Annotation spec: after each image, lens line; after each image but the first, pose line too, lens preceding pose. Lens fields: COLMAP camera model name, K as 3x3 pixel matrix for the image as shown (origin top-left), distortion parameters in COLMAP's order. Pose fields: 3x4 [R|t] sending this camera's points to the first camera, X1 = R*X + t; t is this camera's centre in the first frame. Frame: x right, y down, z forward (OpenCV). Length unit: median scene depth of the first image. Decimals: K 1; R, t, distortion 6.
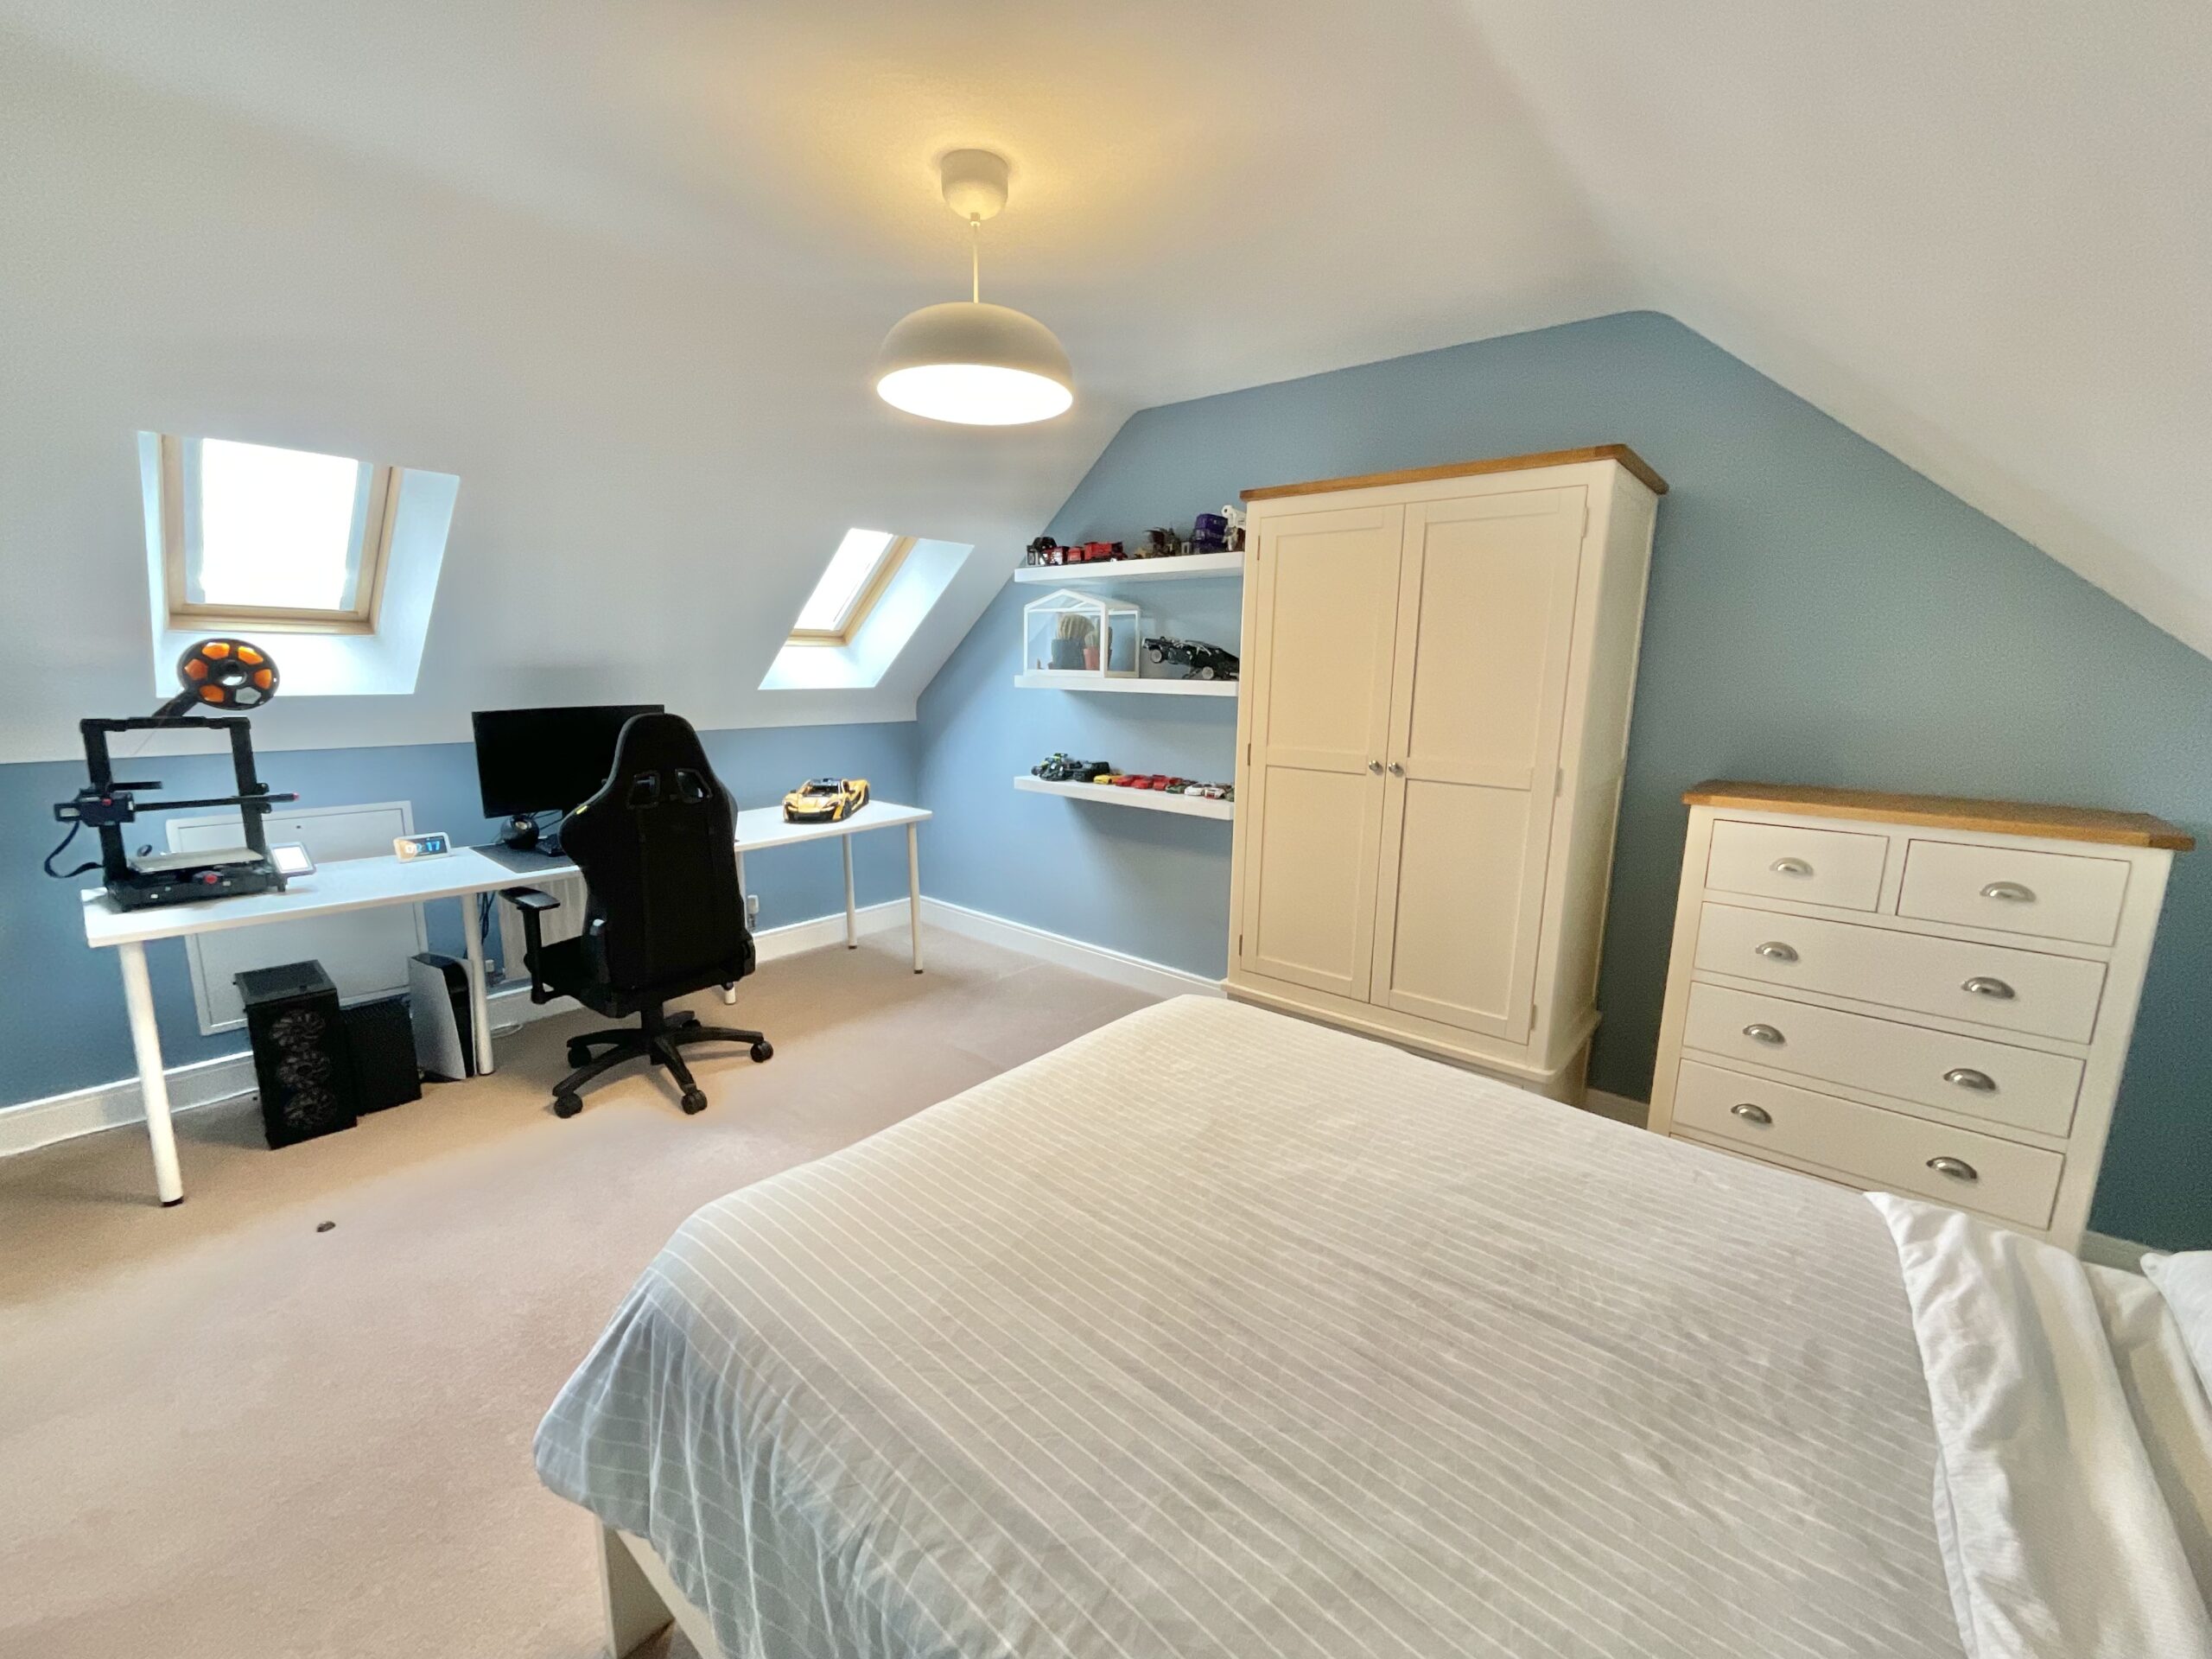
lens RADIAL K [[896.9, 0, 1103.7], [0, 896.9, 831.4], [0, 0, 1]] dist [-0.002453, -0.000140]
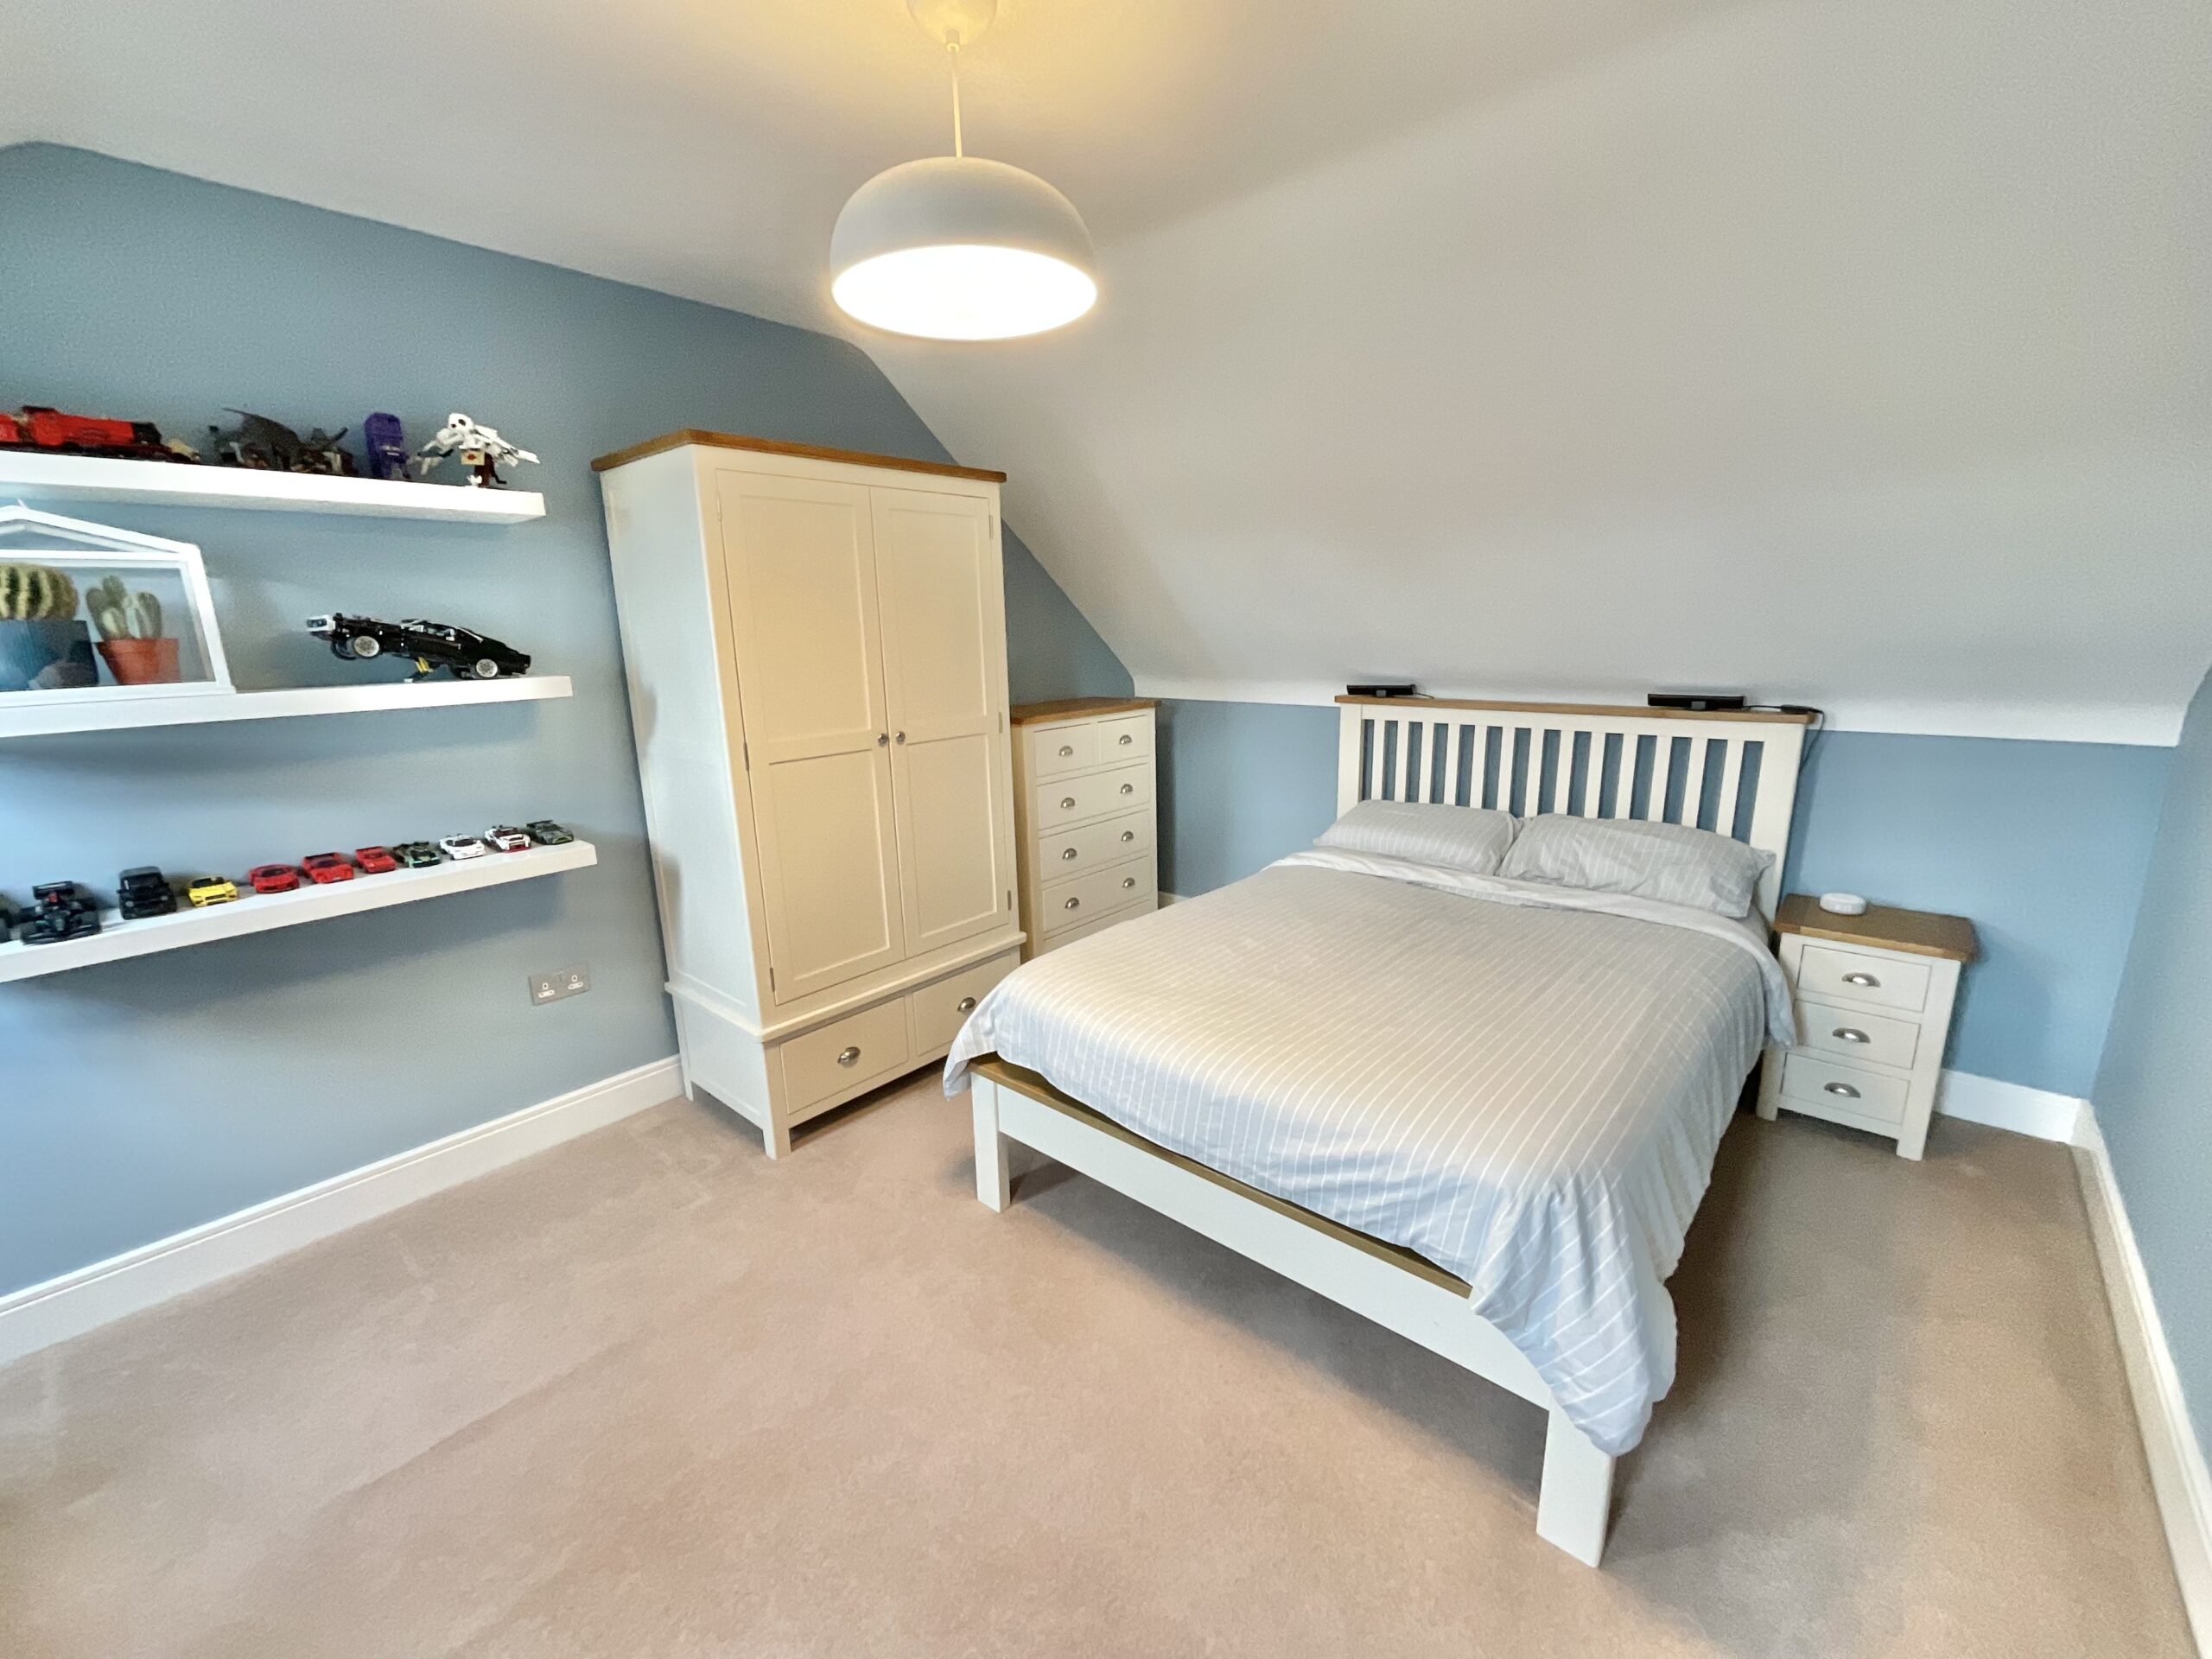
lens RADIAL K [[896.9, 0, 1103.7], [0, 896.9, 831.4], [0, 0, 1]] dist [-0.002453, -0.000140]
pose [[0.012761, -0.244694, 0.969516, -0.547892], [0.205444, 0.949551, 0.236951, -0.123161], [-0.978586, 0.196157, 0.062388, 0.528725]]
